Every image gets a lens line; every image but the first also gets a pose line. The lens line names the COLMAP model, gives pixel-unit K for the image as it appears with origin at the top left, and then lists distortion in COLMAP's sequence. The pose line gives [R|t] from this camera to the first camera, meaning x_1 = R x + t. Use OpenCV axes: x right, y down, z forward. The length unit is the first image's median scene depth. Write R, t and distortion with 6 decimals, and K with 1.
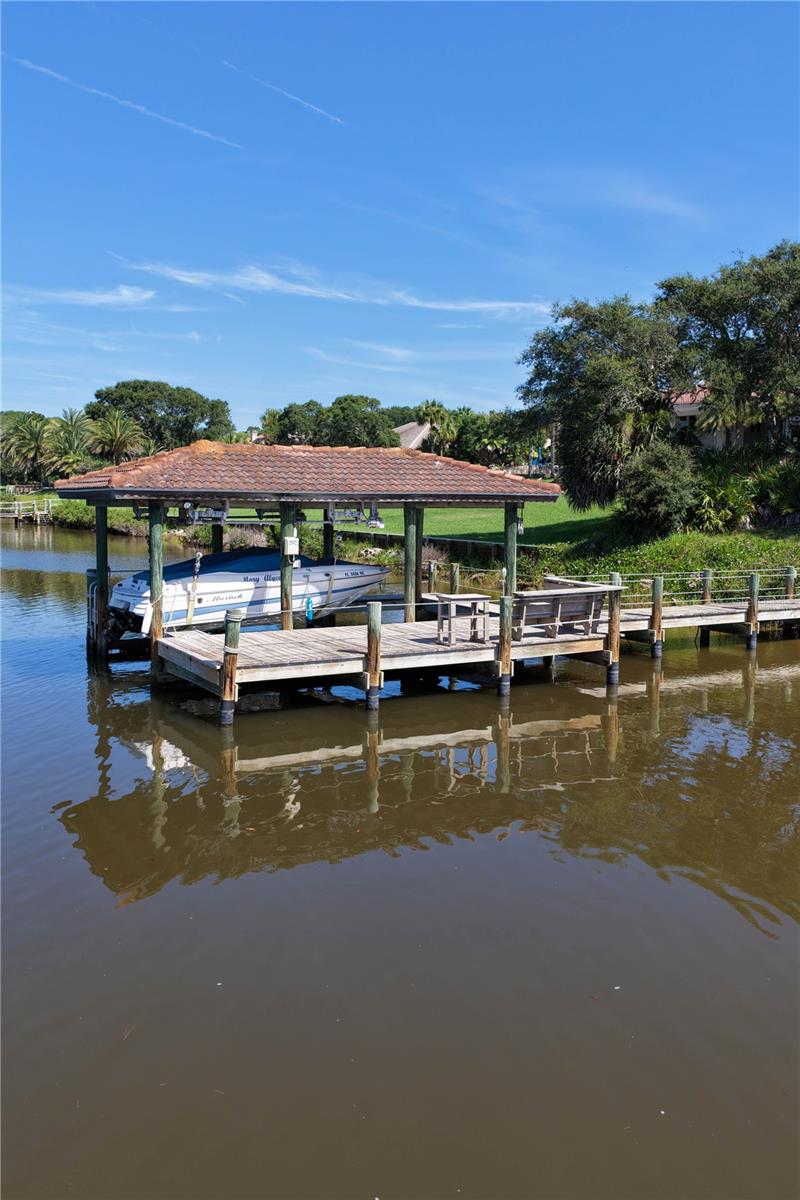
lens RADIAL K [[1032.5, 0, 403.8], [0, 1032.5, 589.0], [0, 0, 1]] dist [-0.014892, 0.017694]
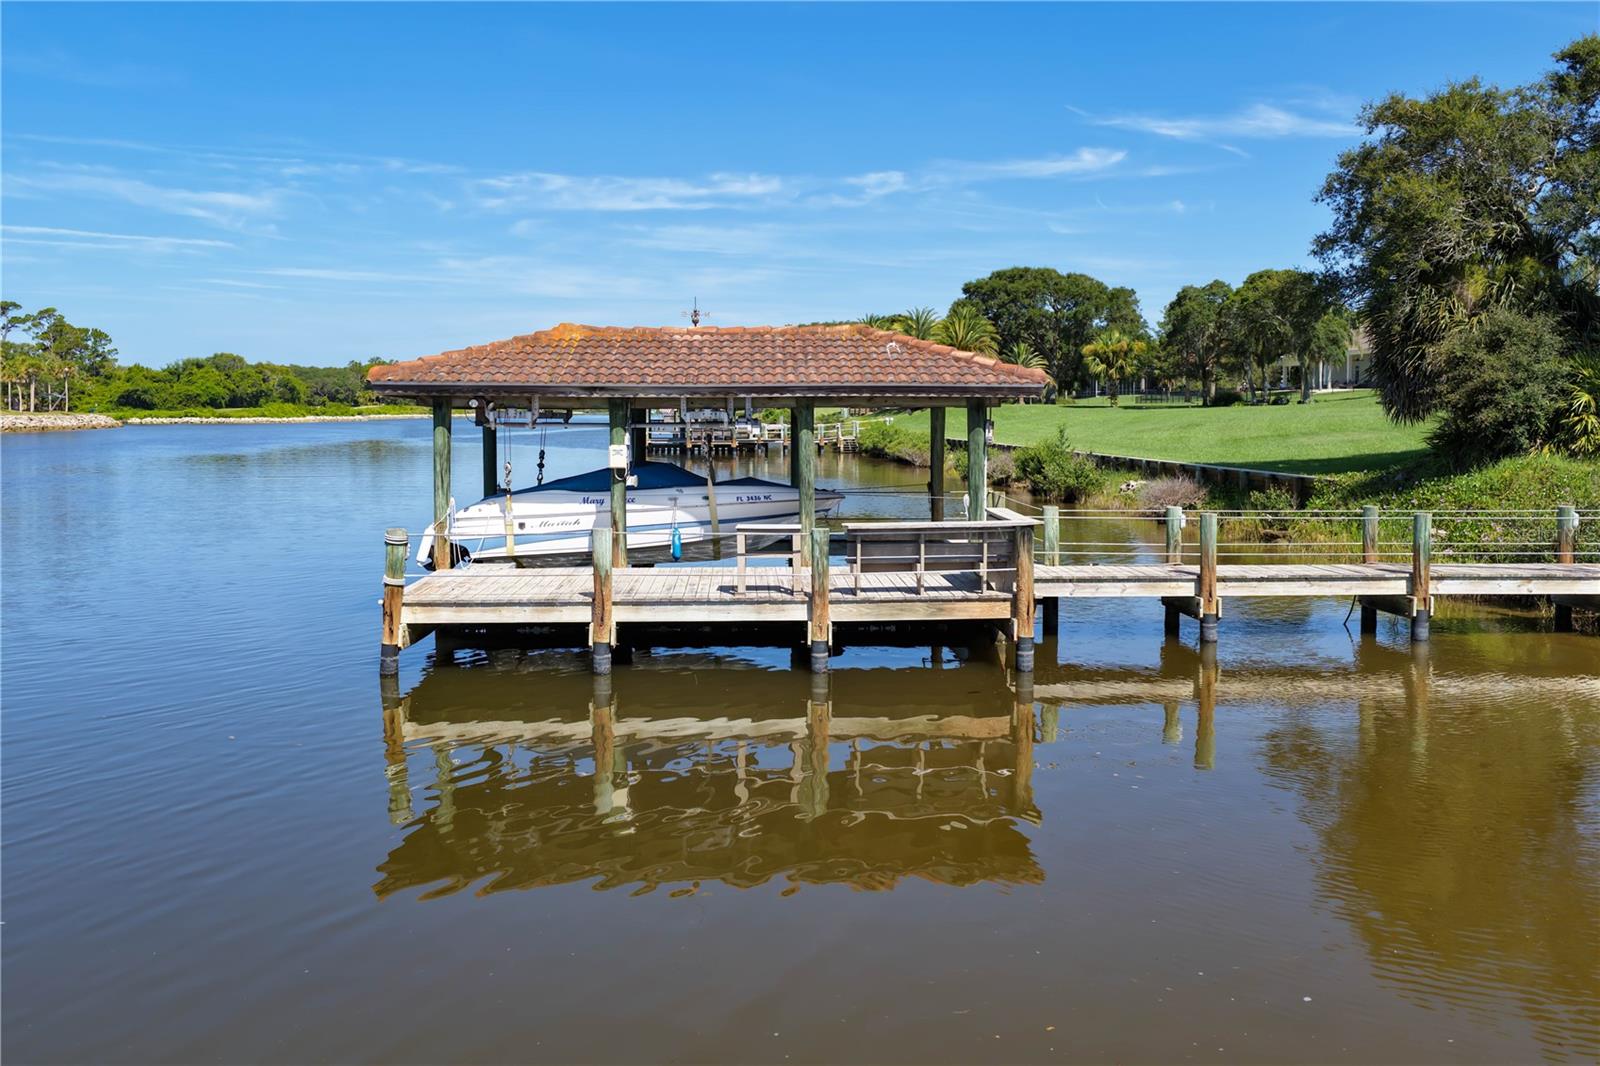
lens RADIAL K [[1376.7, 0, 795.7], [0, 1376.7, 490.1], [0, 0, 1]] dist [-0.014892, 0.017694]
pose [[0.889471, 0.014567, -0.456760, 0.251582], [-0.033029, 0.998927, -0.032461, 0.006080], [0.455797, 0.043959, 0.888998, 0.087798]]
